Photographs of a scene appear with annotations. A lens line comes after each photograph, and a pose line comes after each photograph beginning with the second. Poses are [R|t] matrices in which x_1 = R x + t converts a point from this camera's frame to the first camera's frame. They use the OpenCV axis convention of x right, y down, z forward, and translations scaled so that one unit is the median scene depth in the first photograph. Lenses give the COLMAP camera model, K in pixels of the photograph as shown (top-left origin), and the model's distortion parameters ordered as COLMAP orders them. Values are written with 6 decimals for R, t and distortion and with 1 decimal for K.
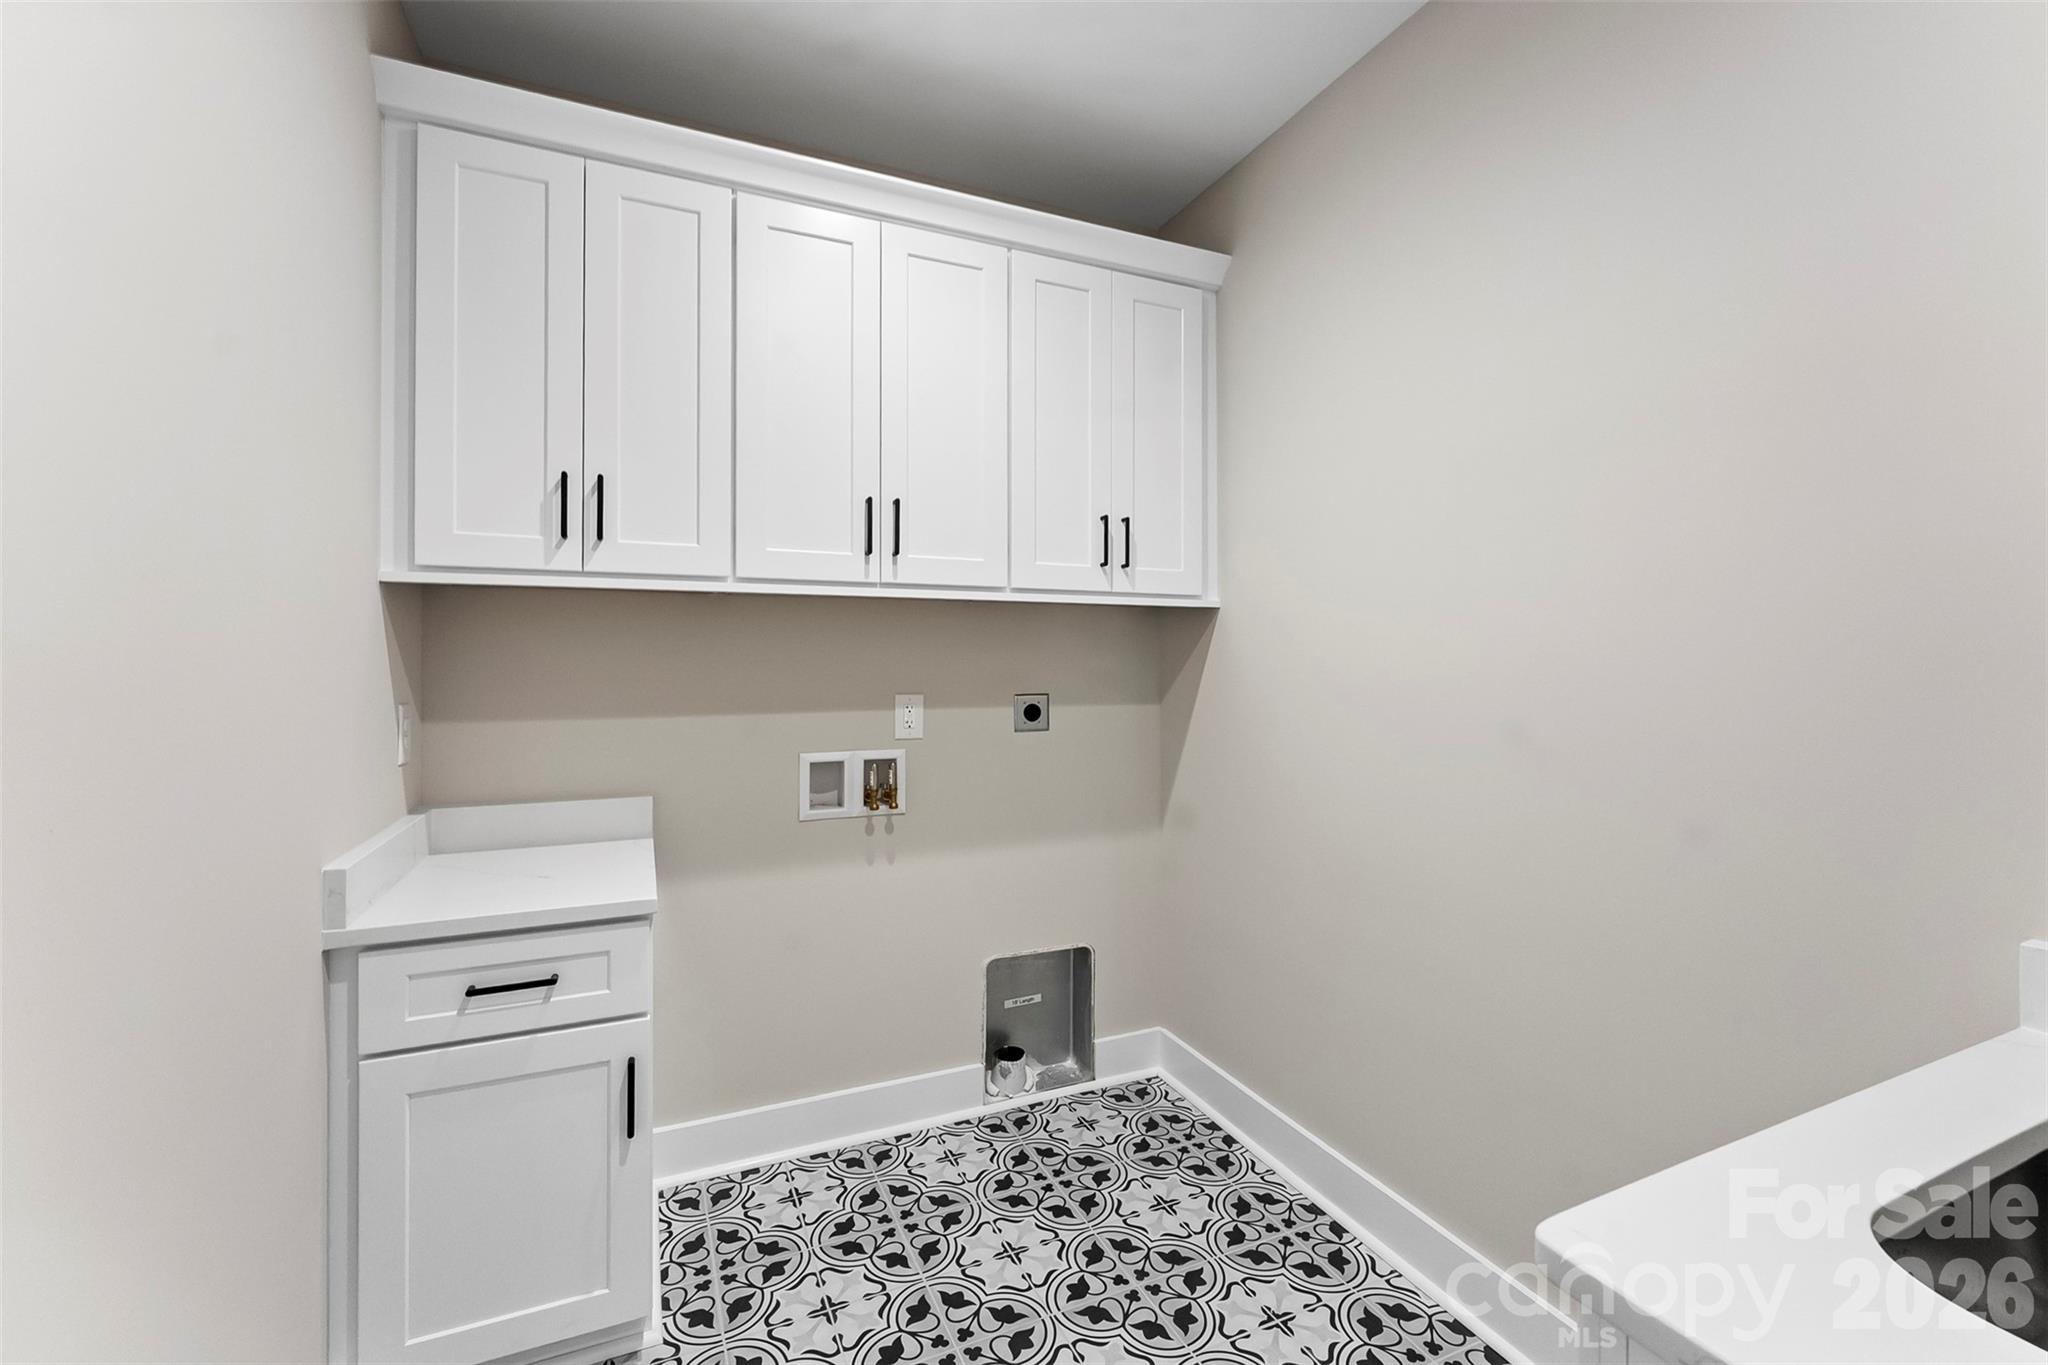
lens RADIAL K [[850.2, 0, 1027.8], [0, 850.2, 664.1], [0, 0, 1]] dist [-0.002197, -0.000188]
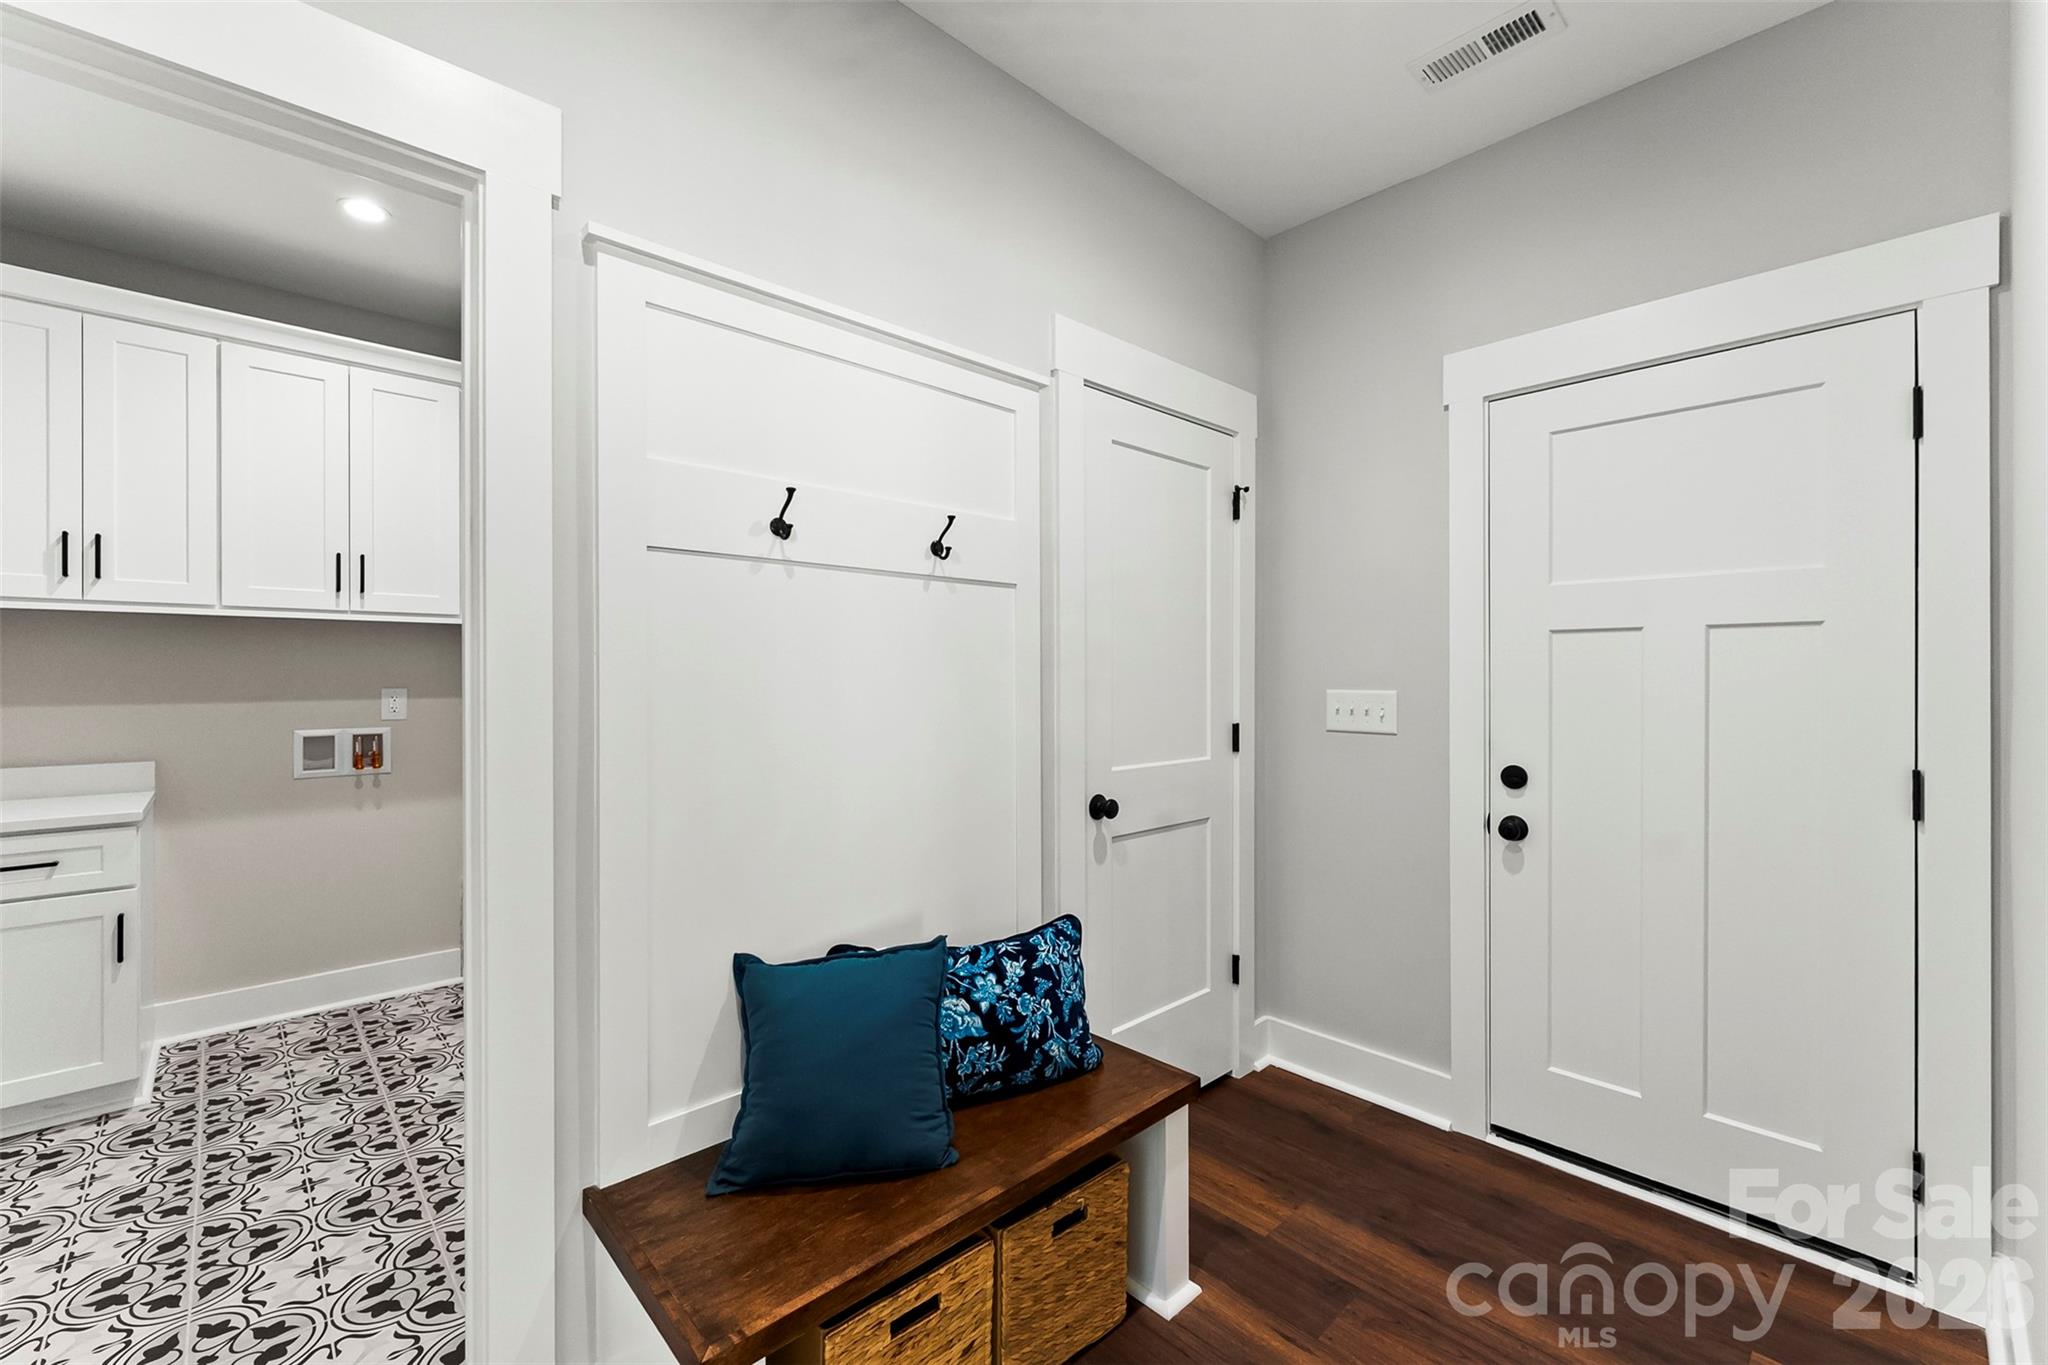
lens RADIAL K [[835.0, 0, 1024.7], [0, 835.0, 680.8], [0, 0, 1]] dist [-0.001756, -0.000458]
pose [[0.943575, -0.002199, 0.331153, 0.461066], [0.000314, 0.999983, 0.005744, 0.018362], [-0.331160, -0.005316, 0.943560, -0.770415]]
